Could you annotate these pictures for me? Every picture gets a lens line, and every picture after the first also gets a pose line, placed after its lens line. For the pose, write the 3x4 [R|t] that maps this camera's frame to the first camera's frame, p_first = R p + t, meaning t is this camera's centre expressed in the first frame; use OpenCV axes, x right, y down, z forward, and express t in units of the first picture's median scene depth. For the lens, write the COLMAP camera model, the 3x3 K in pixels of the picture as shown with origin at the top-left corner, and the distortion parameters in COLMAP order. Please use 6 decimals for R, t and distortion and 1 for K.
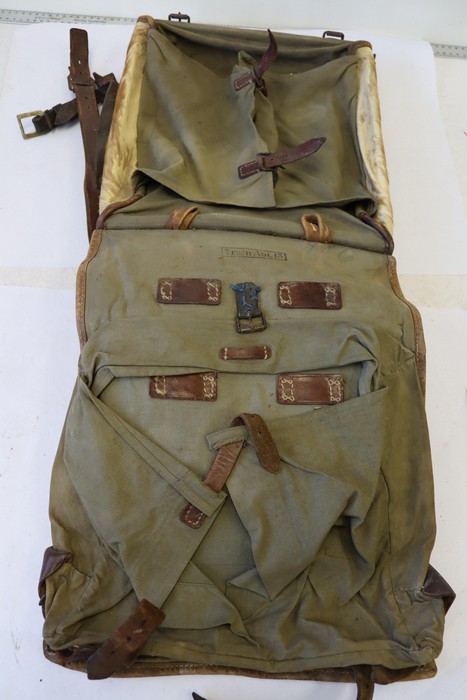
lens RADIAL K [[557.2, 0, 233.5], [0, 557.2, 350.0], [0, 0, 1]] dist [-0.121183, 0.002116]
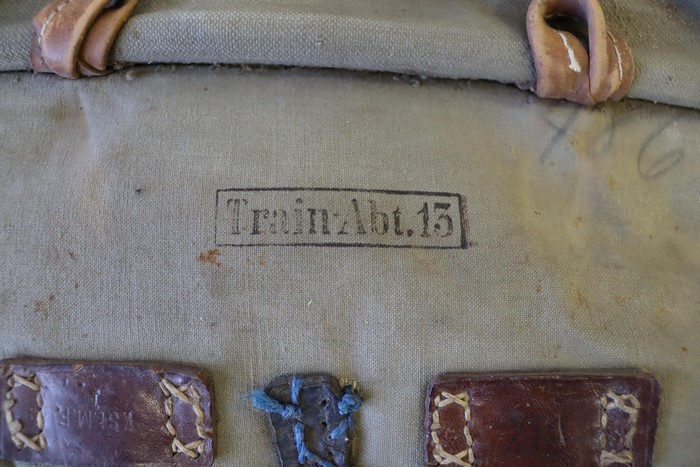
lens RADIAL K [[557.2, 0, 350.0], [0, 557.2, 233.5], [0, 0, 1]] dist [-0.121183, 0.002116]
pose [[0.999116, -0.002862, -0.041944, 0.051632], [0.023450, 0.866000, 0.499493, -0.294708], [0.034894, -0.500035, 0.865302, 0.767187]]
